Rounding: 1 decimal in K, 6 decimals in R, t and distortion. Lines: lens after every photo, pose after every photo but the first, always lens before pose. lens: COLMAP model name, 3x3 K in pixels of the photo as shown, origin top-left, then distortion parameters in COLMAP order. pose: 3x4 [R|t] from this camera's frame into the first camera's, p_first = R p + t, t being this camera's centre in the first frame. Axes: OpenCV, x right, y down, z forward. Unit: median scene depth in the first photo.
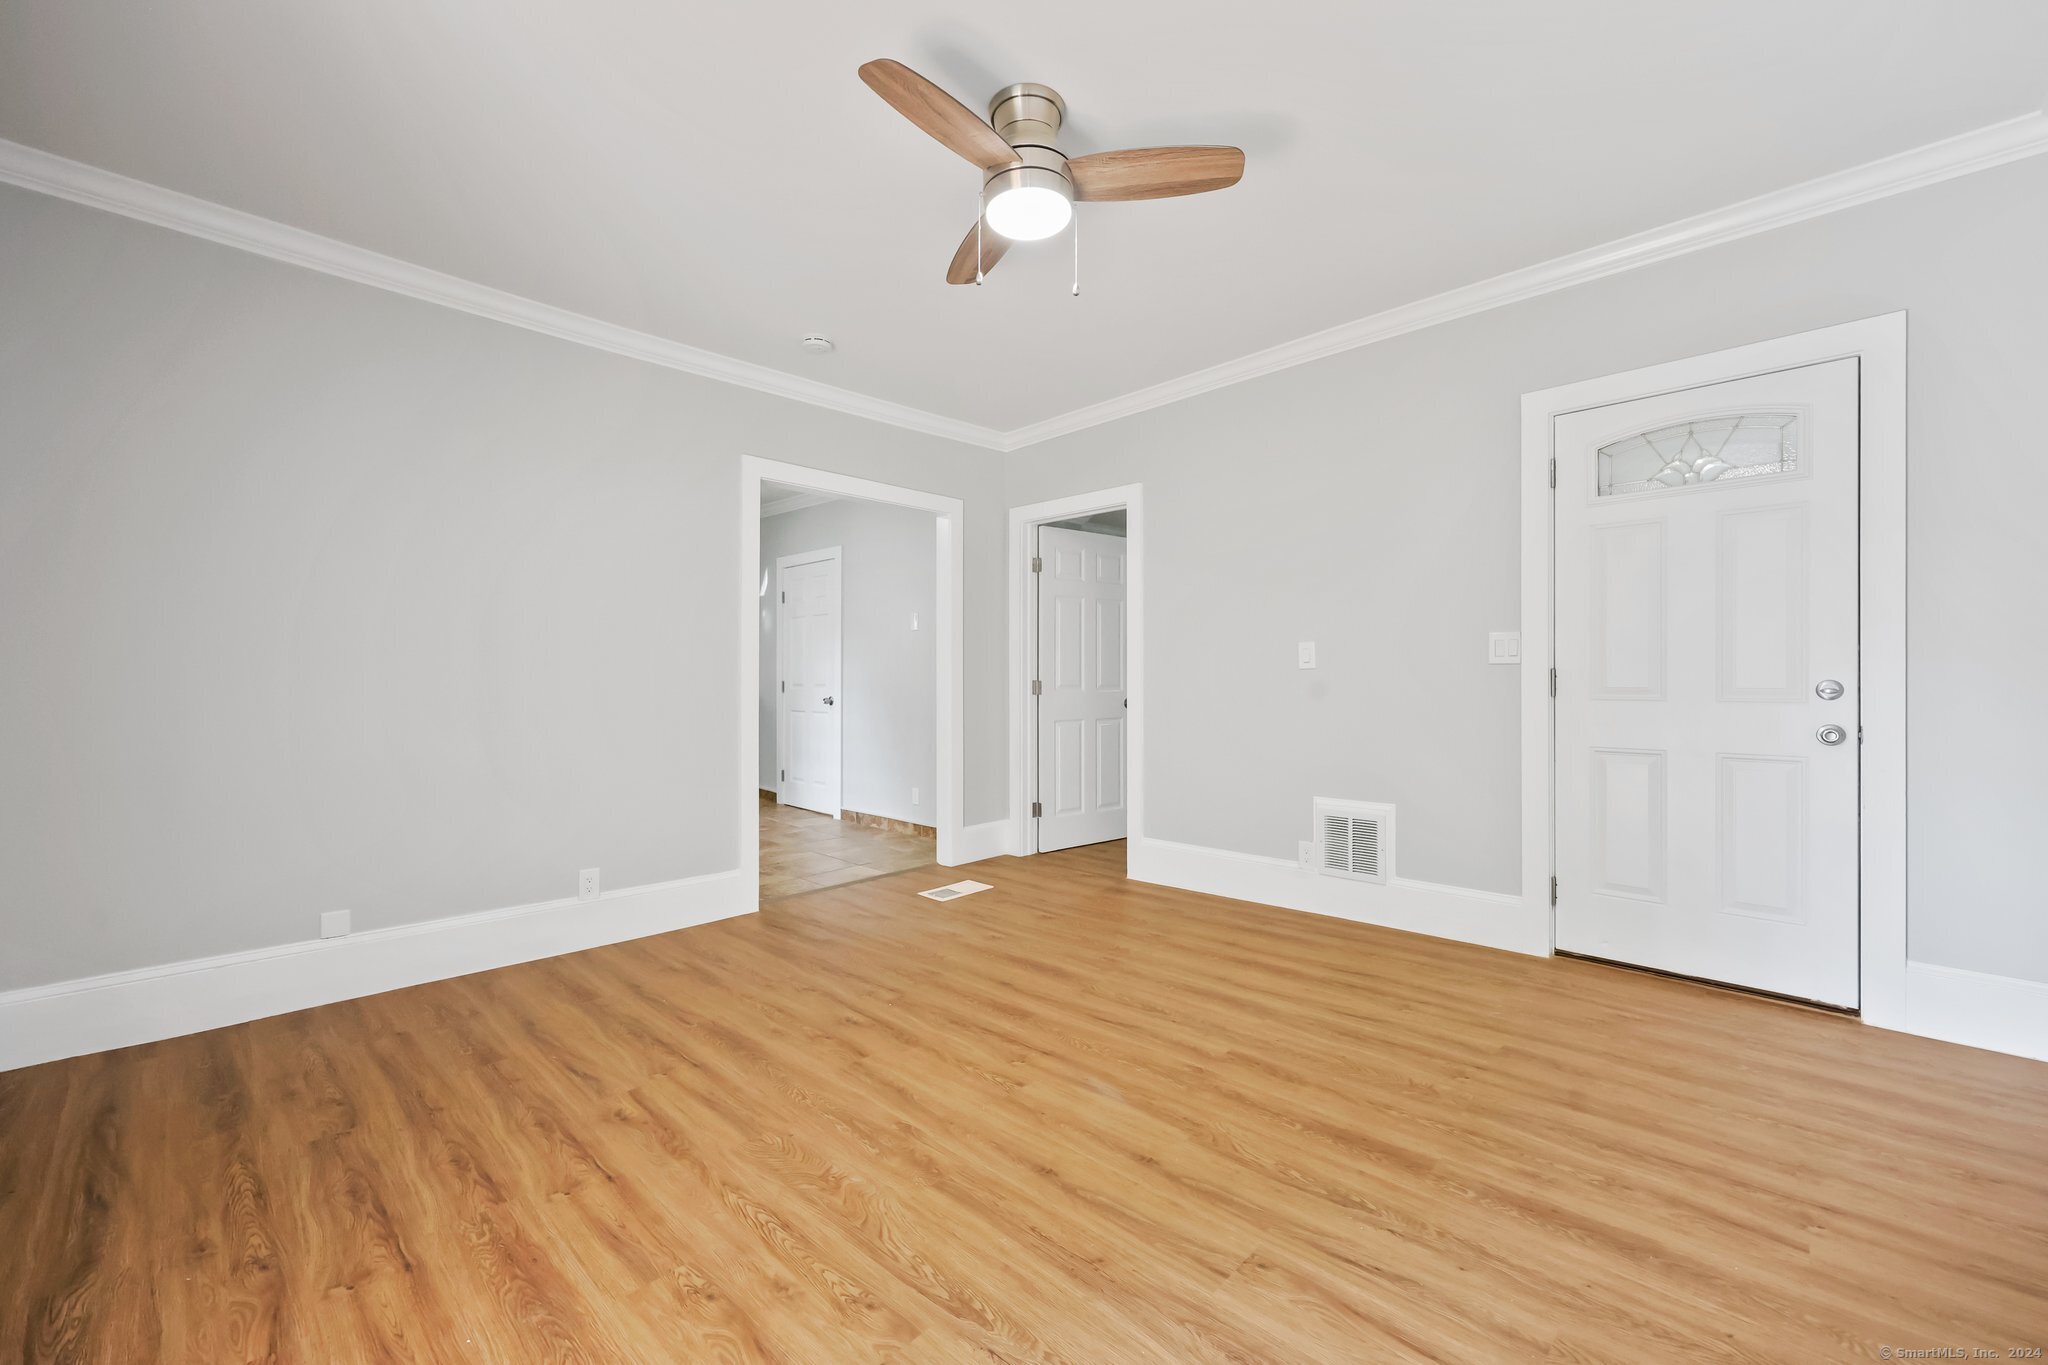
lens RADIAL K [[820.9, 0, 1030.3], [0, 820.9, 680.5], [0, 0, 1]] dist [-0.000096, -0.000277]
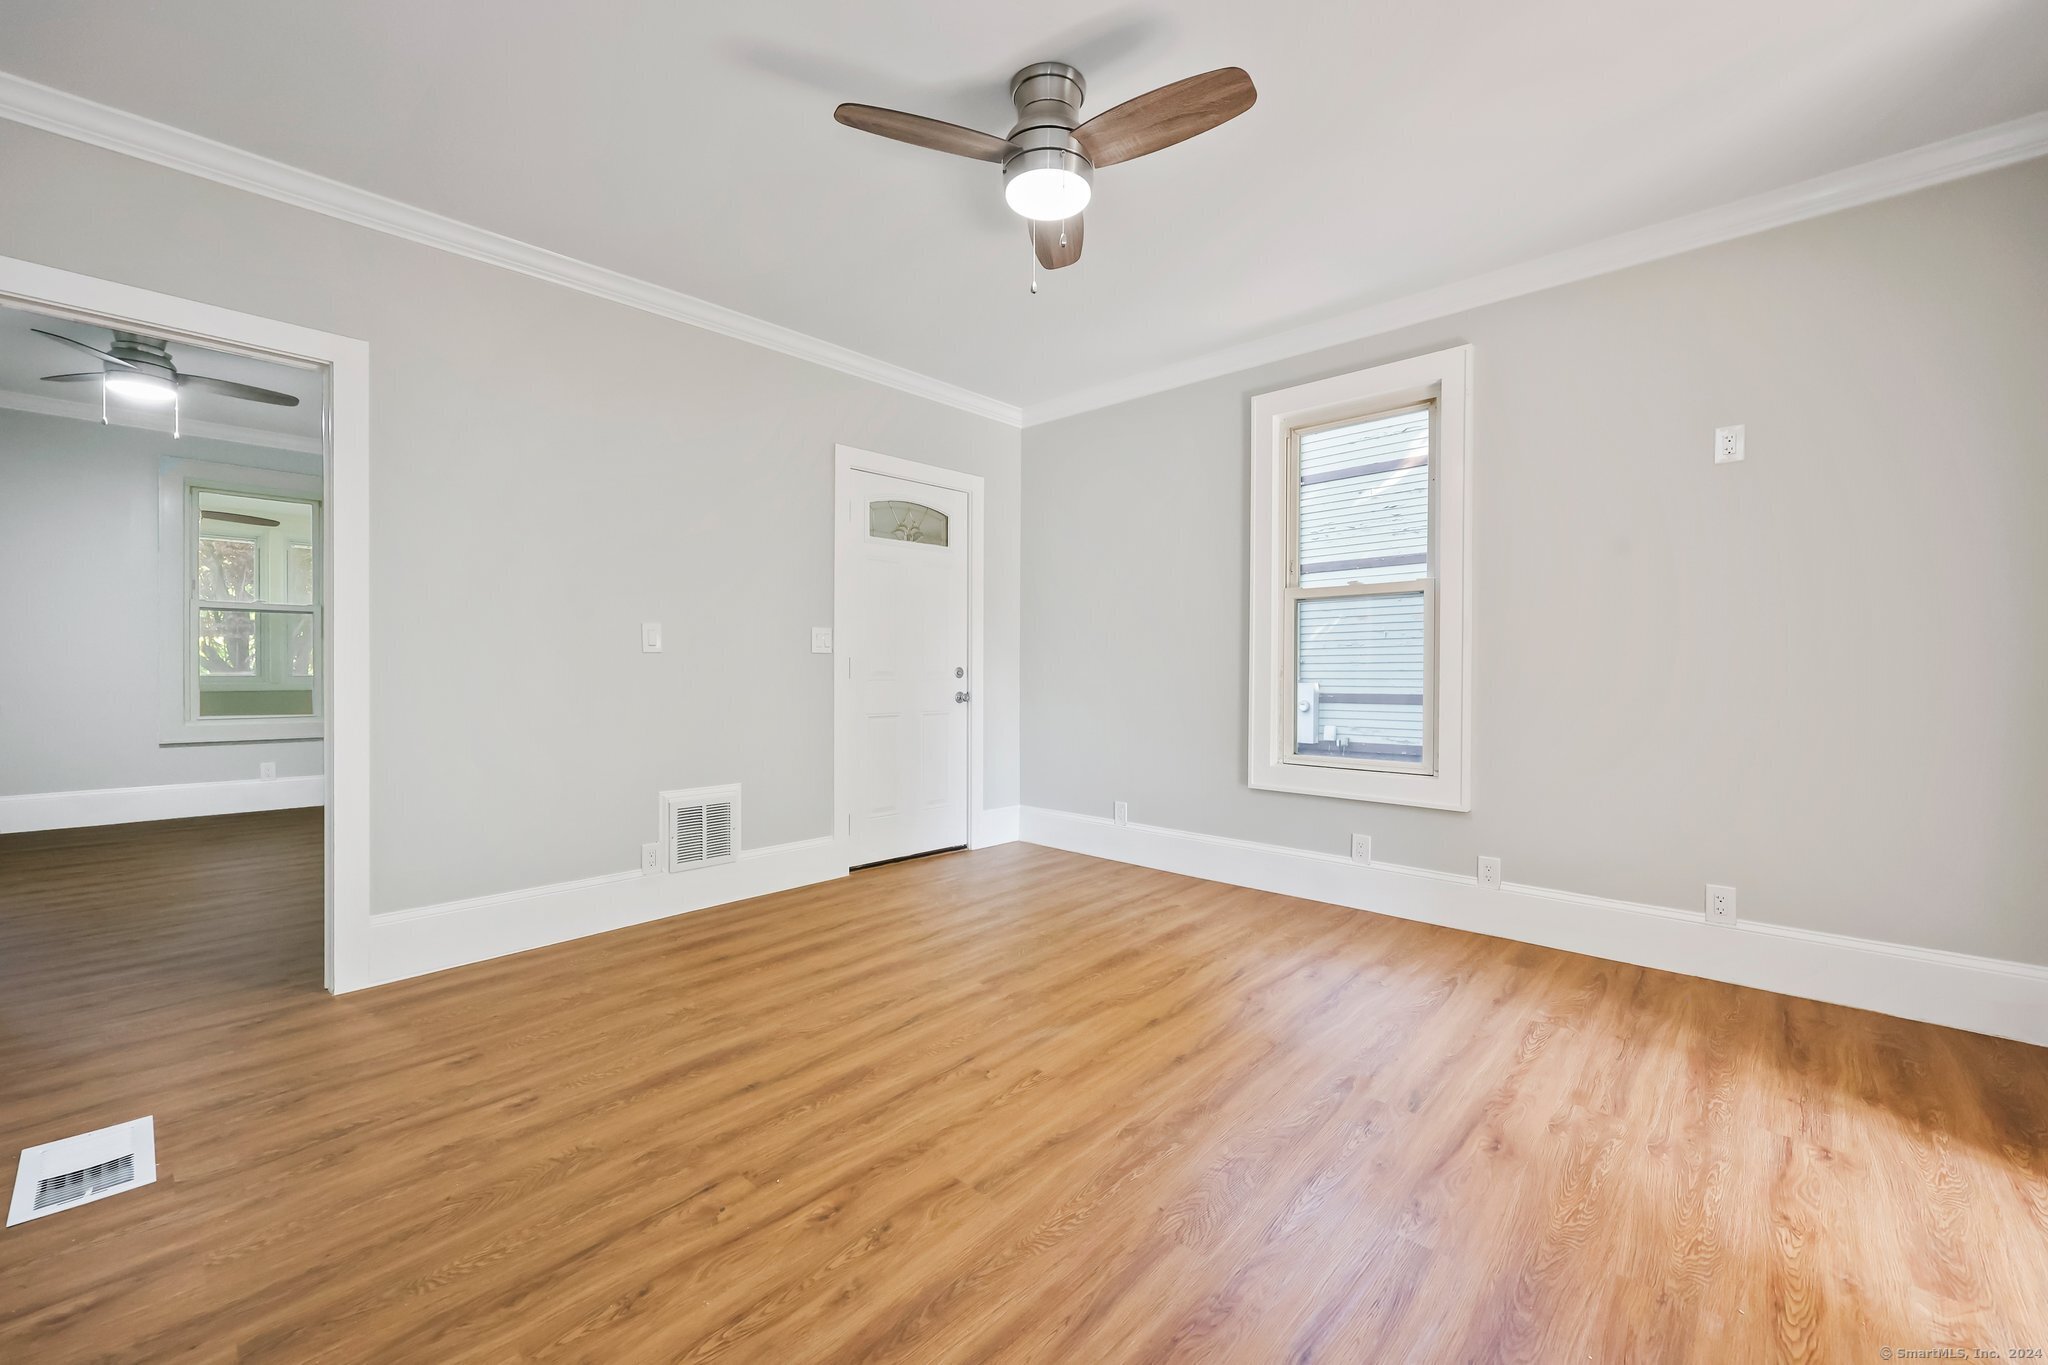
lens RADIAL K [[820.9, 0, 1030.3], [0, 820.9, 680.5], [0, 0, 1]] dist [-0.000096, -0.000277]
pose [[-0.018170, -0.010571, 0.999779, -0.829084], [0.000813, 0.999944, 0.010587, 0.009036], [-0.999835, 0.001005, -0.018161, 0.856034]]
